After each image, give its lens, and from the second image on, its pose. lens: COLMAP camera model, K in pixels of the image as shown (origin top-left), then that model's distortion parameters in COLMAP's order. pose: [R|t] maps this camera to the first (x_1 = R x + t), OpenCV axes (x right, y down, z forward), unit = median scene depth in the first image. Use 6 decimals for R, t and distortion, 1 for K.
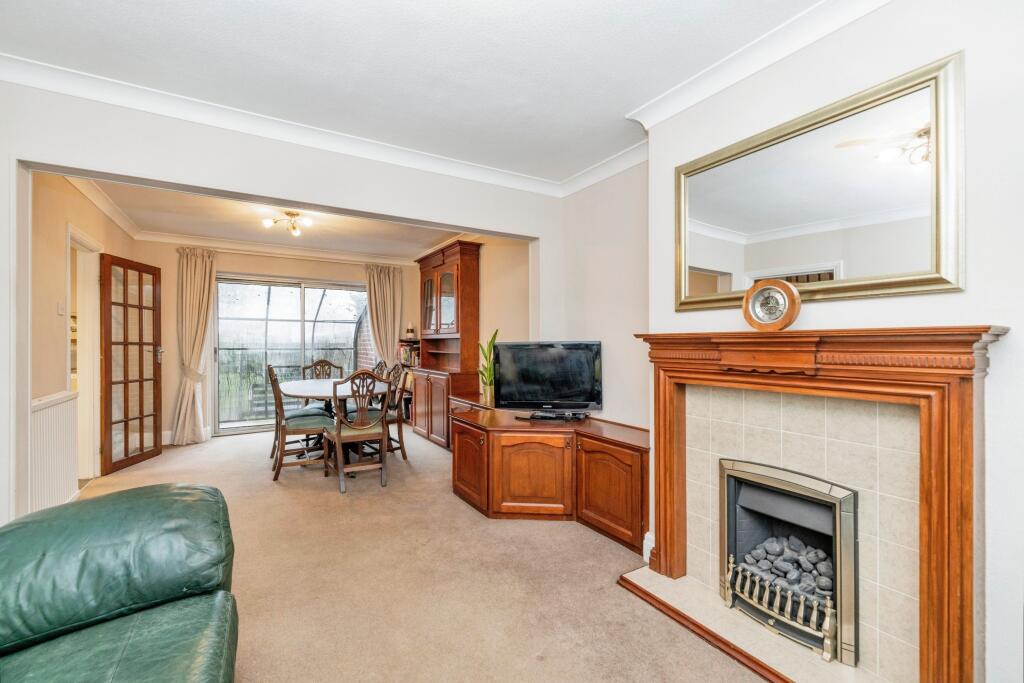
lens RADIAL K [[442.5, 0, 503.5], [0, 442.5, 346.5], [0, 0, 1]] dist [0.000874, 0.000370]
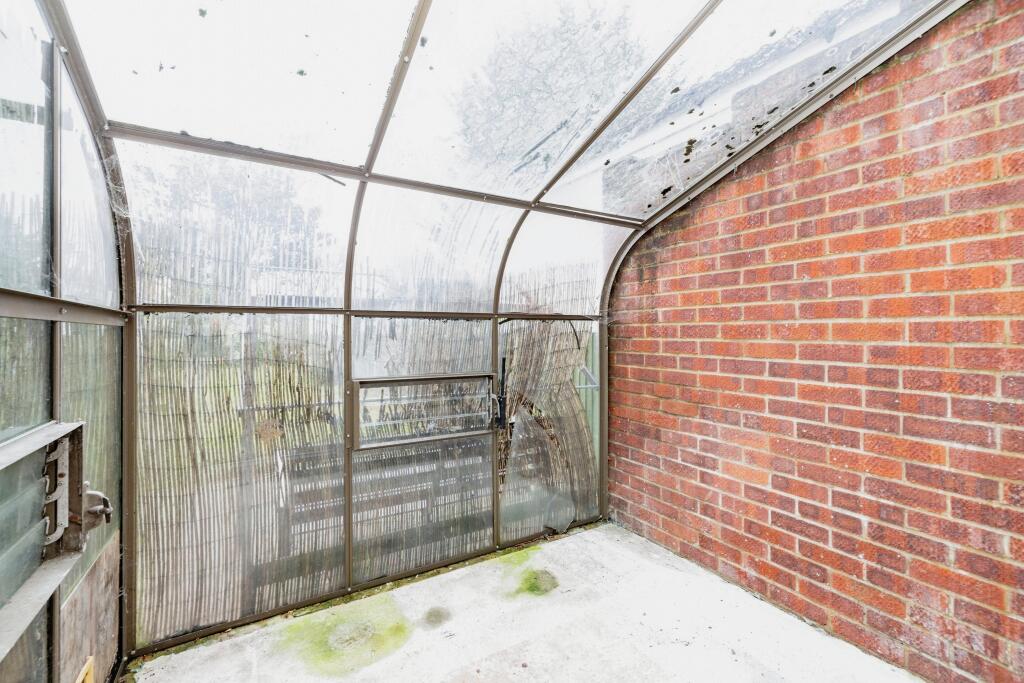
lens RADIAL K [[442.5, 0, 510.8], [0, 442.5, 334.3], [0, 0, 1]] dist [0.000874, 0.000370]
pose [[0.999984, -0.004975, -0.002617, -0.680787], [0.004975, 0.999988, 0.000159, 0.027825], [0.002616, -0.000172, 0.999997, 1.150649]]
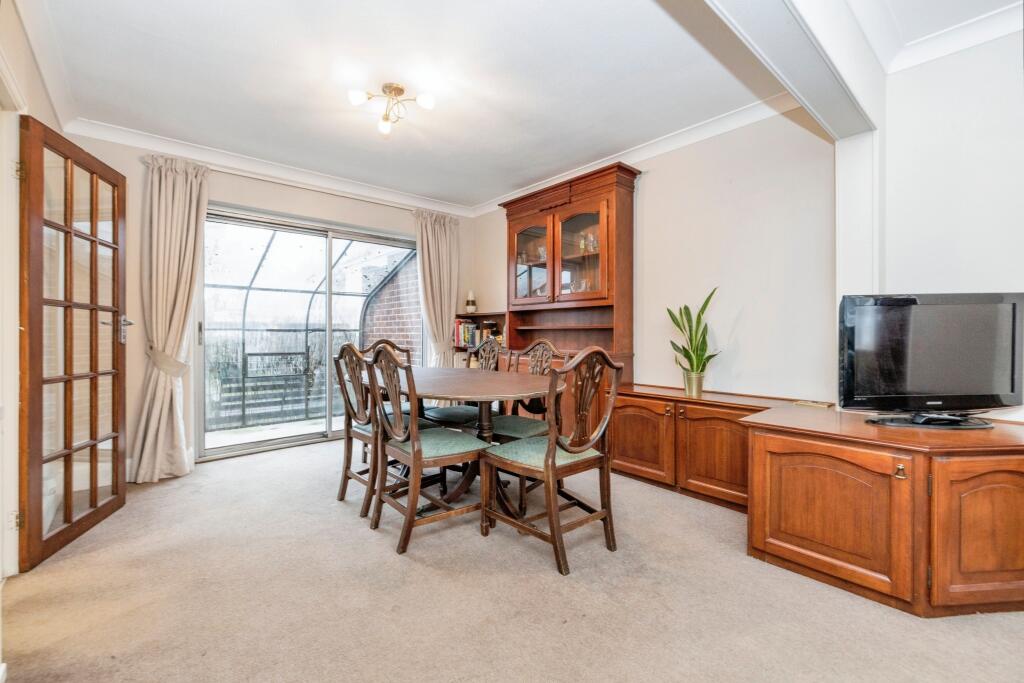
lens RADIAL K [[442.5, 0, 517.4], [0, 442.5, 332.0], [0, 0, 1]] dist [0.000874, 0.000370]
pose [[0.983554, -0.003577, 0.180577, -0.348756], [0.005043, 0.999958, -0.007661, 0.026100], [-0.180542, 0.008446, 0.983531, 0.320190]]
